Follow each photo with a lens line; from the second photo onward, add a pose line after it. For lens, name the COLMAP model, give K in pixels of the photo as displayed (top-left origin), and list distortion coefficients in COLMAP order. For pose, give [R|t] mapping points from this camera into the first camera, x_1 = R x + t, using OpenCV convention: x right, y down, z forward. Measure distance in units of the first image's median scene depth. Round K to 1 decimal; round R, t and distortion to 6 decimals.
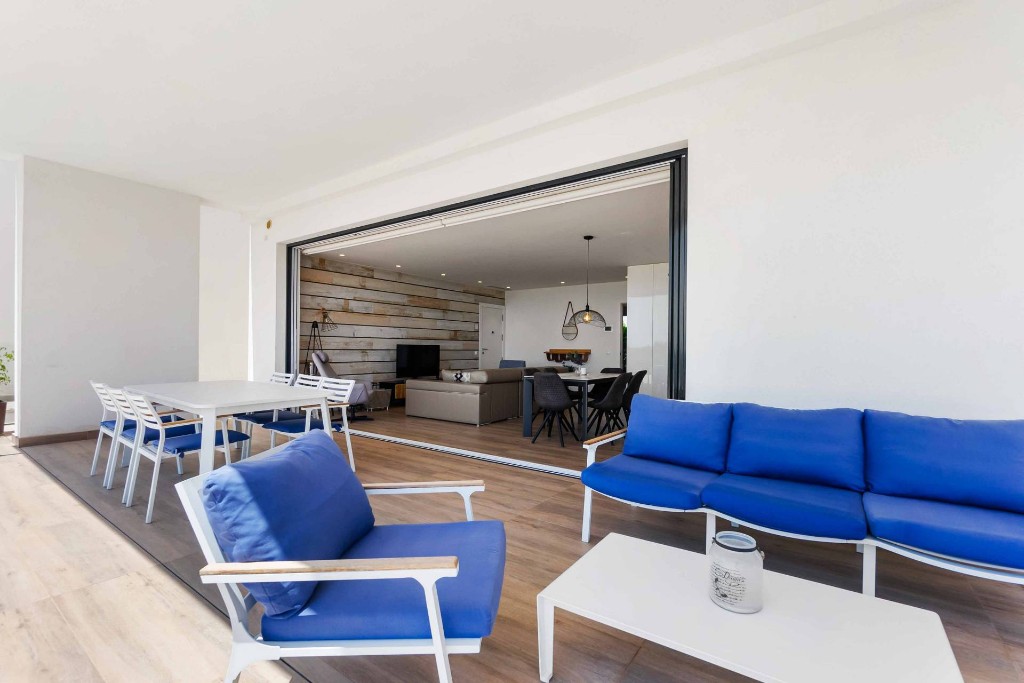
lens RADIAL K [[445.3, 0, 517.6], [0, 445.3, 360.5], [0, 0, 1]] dist [0.001018, 0.000114]
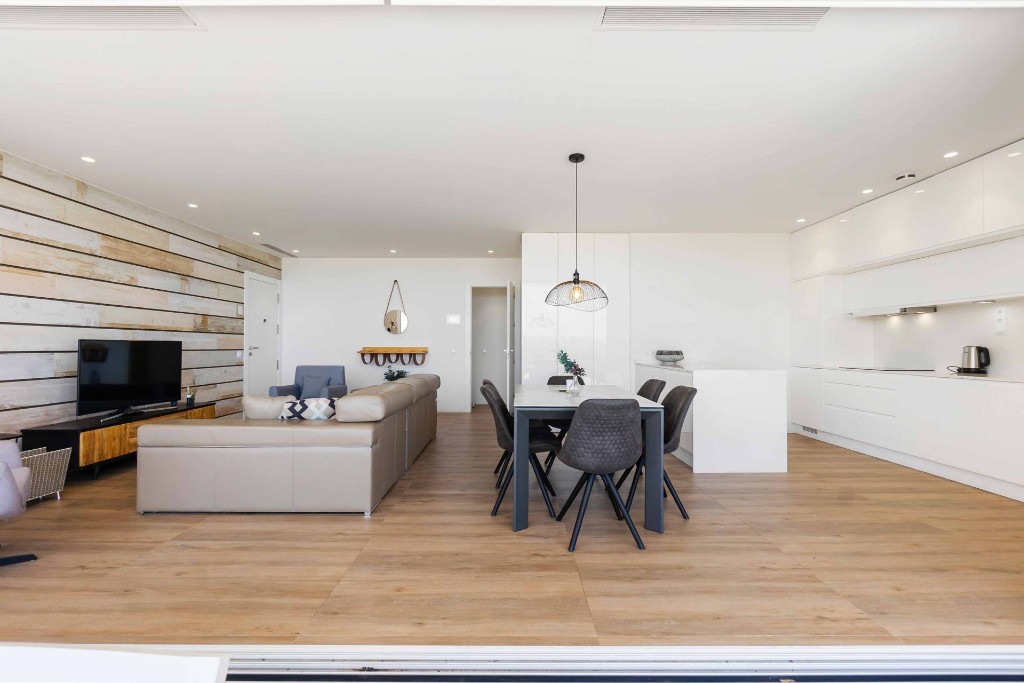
lens RADIAL K [[440.4, 0, 510.3], [0, 440.4, 346.7], [0, 0, 1]] dist [0.000210, -0.000022]
pose [[0.819141, -0.008241, 0.573533, -0.157716], [0.020956, 0.999659, -0.015566, -0.012376], [-0.573209, 0.024770, 0.819035, 0.367661]]
